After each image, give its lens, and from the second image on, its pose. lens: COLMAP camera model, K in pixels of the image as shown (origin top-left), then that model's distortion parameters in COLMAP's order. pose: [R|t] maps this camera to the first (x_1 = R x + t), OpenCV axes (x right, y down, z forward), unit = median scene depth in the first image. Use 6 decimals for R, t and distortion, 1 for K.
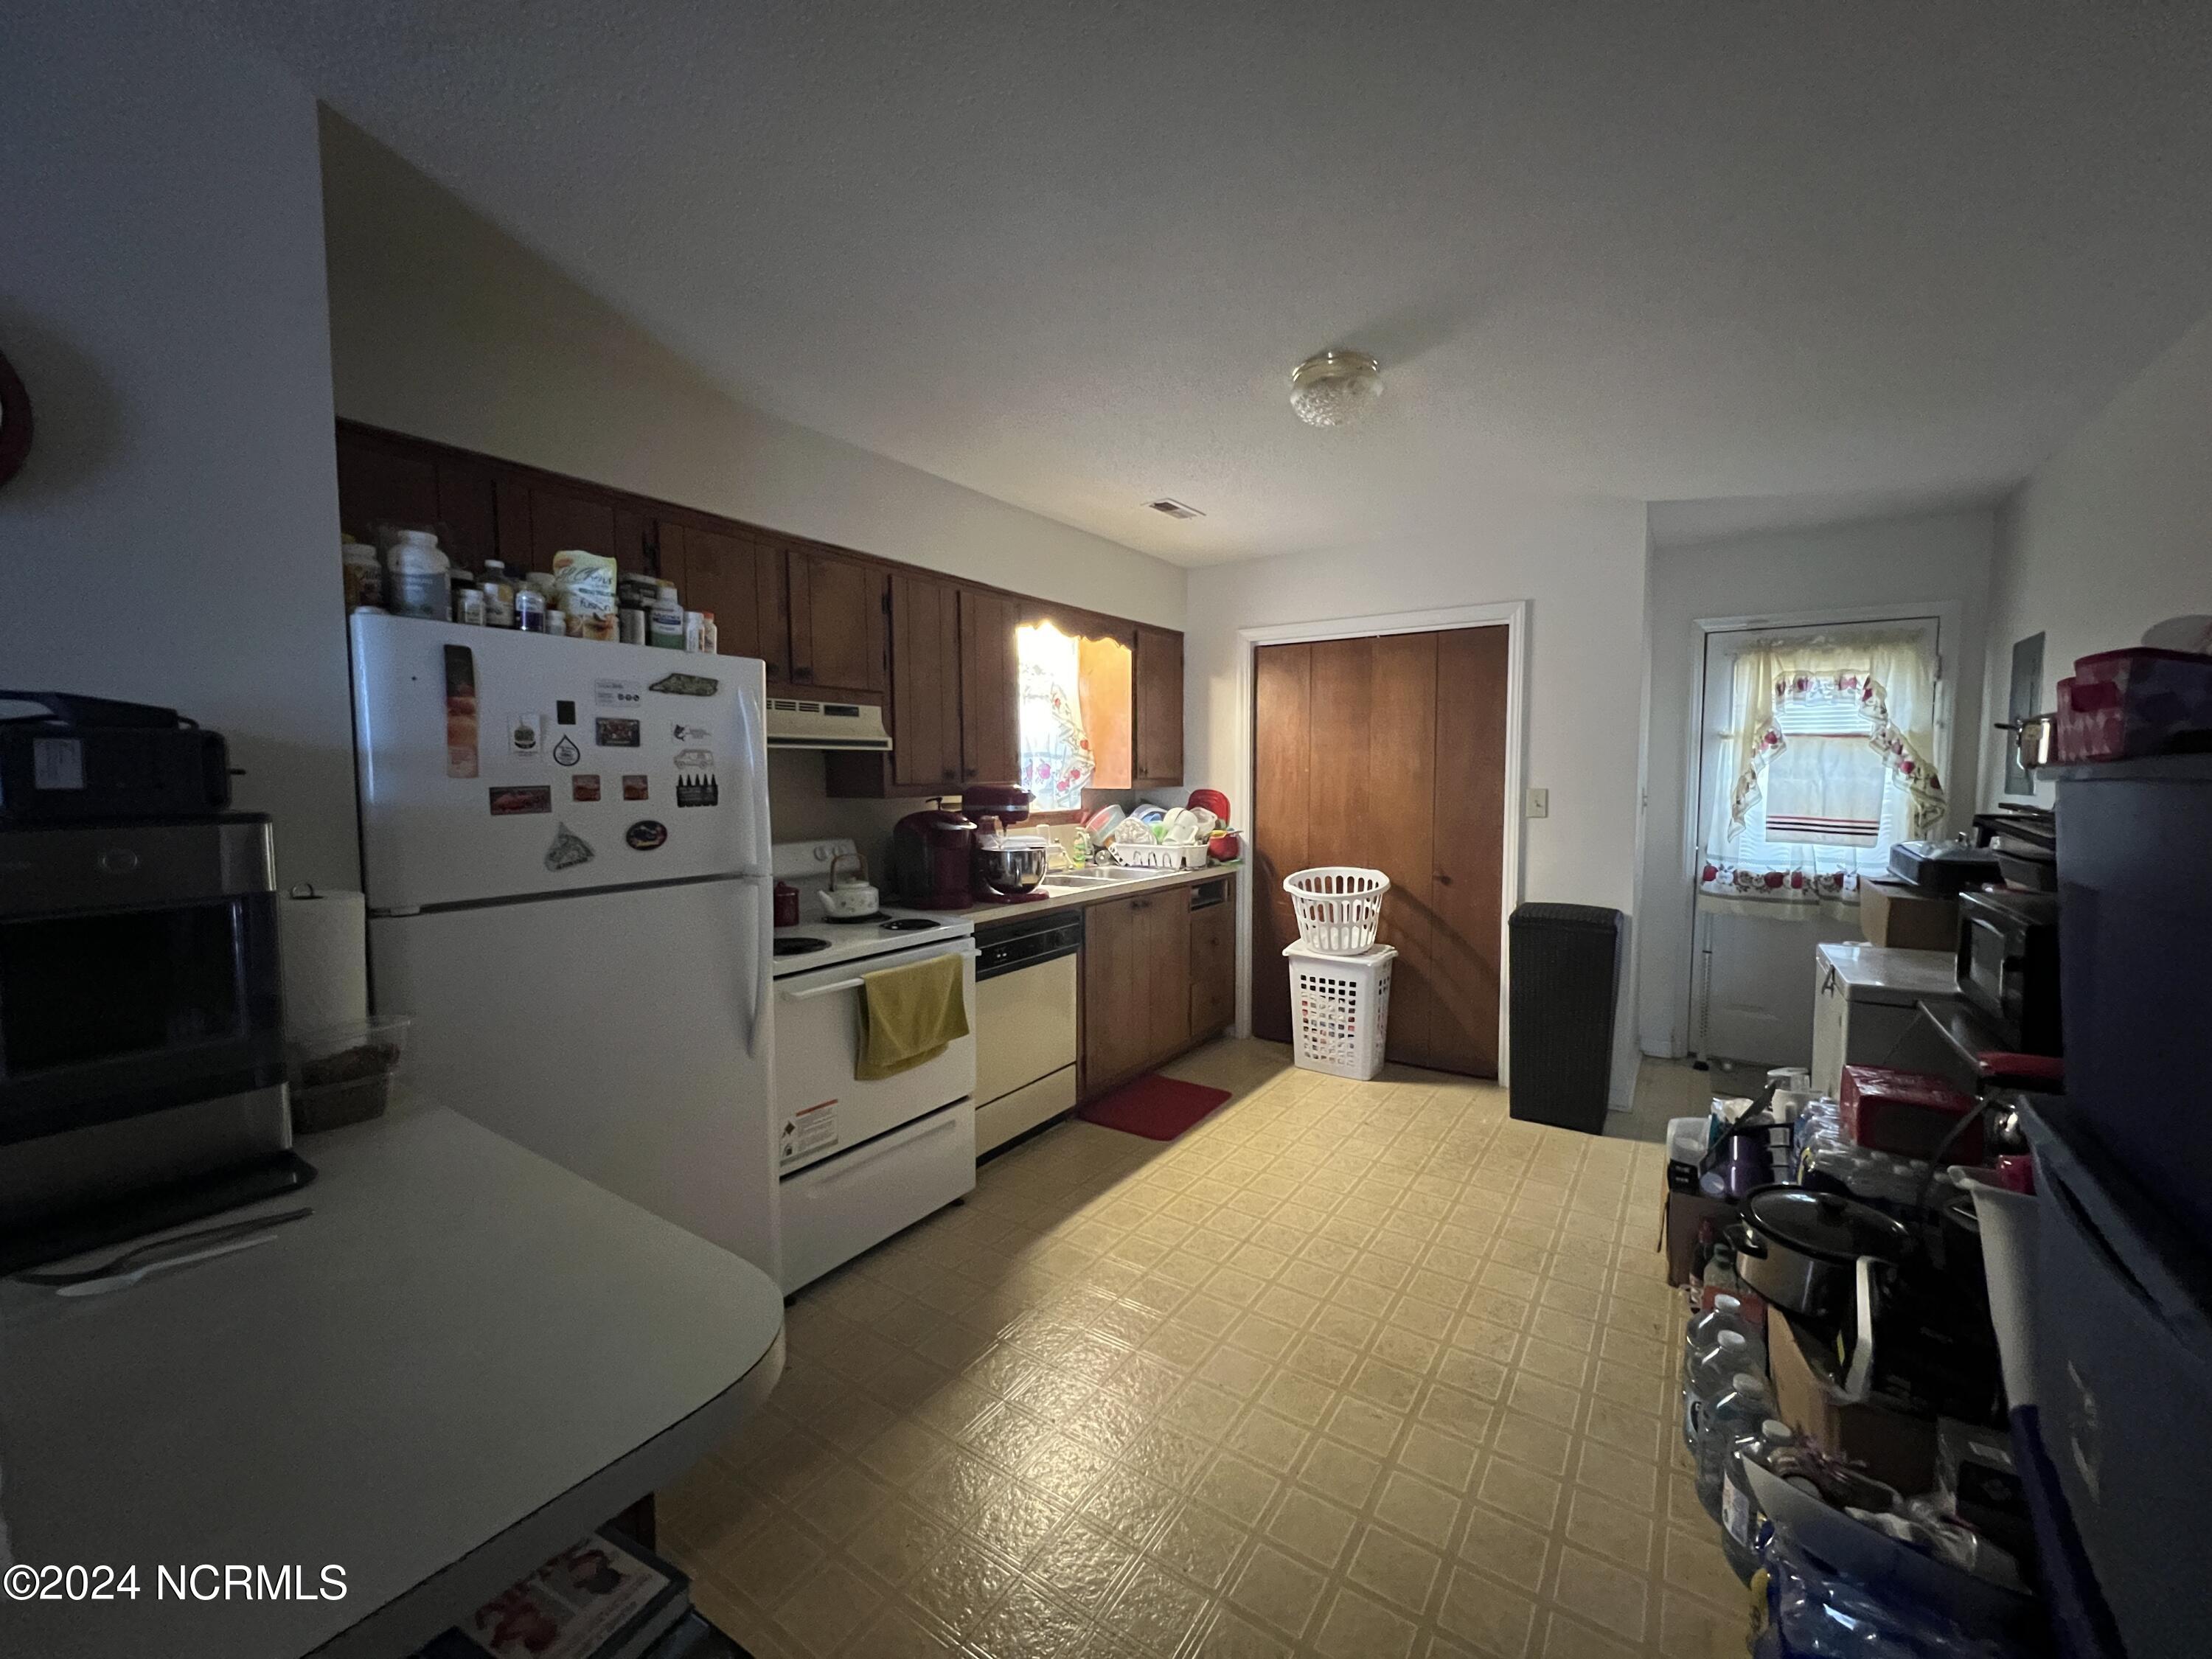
lens RADIAL K [[888.5, 0, 1102.8], [0, 888.5, 834.9], [0, 0, 1]] dist [-0.004208, -0.000291]
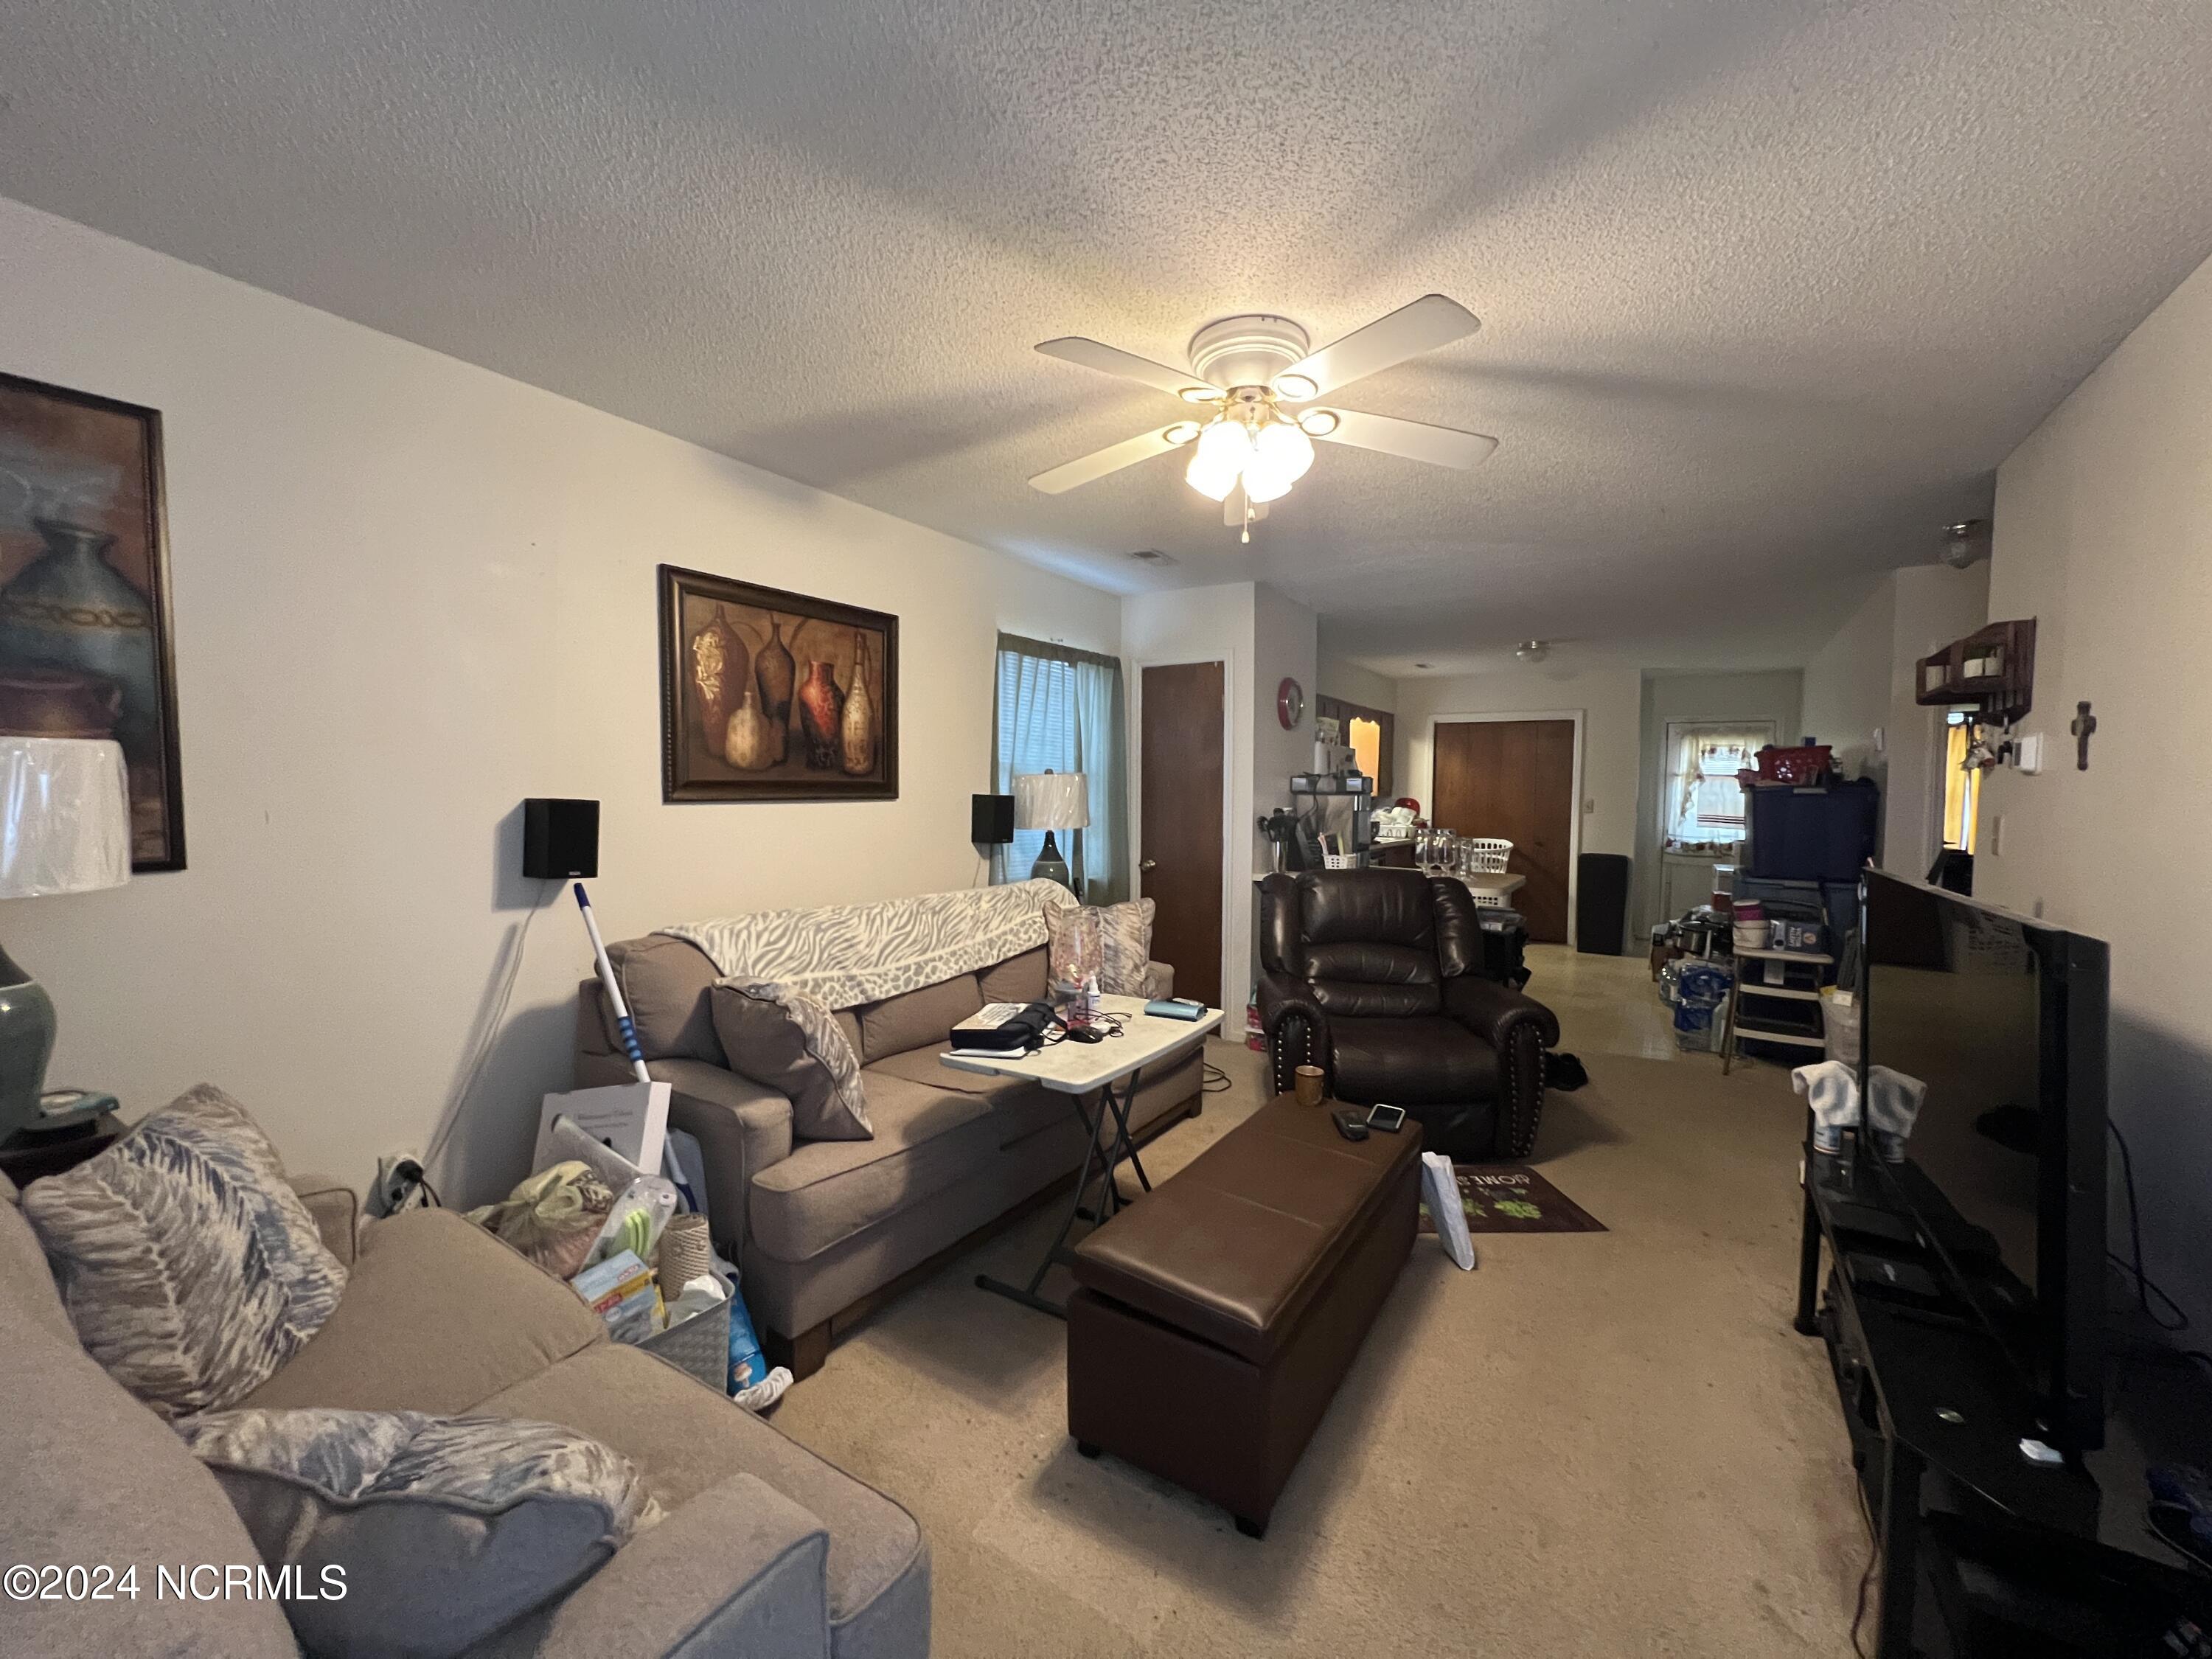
lens RADIAL K [[892.3, 0, 1109.0], [0, 892.3, 823.5], [0, 0, 1]] dist [0.004392, 0.000258]
pose [[0.999259, 0.013548, 0.036024, -0.662744], [-0.012651, 0.999607, -0.025009, 0.066825], [-0.036349, 0.024534, 0.999038, -0.986073]]
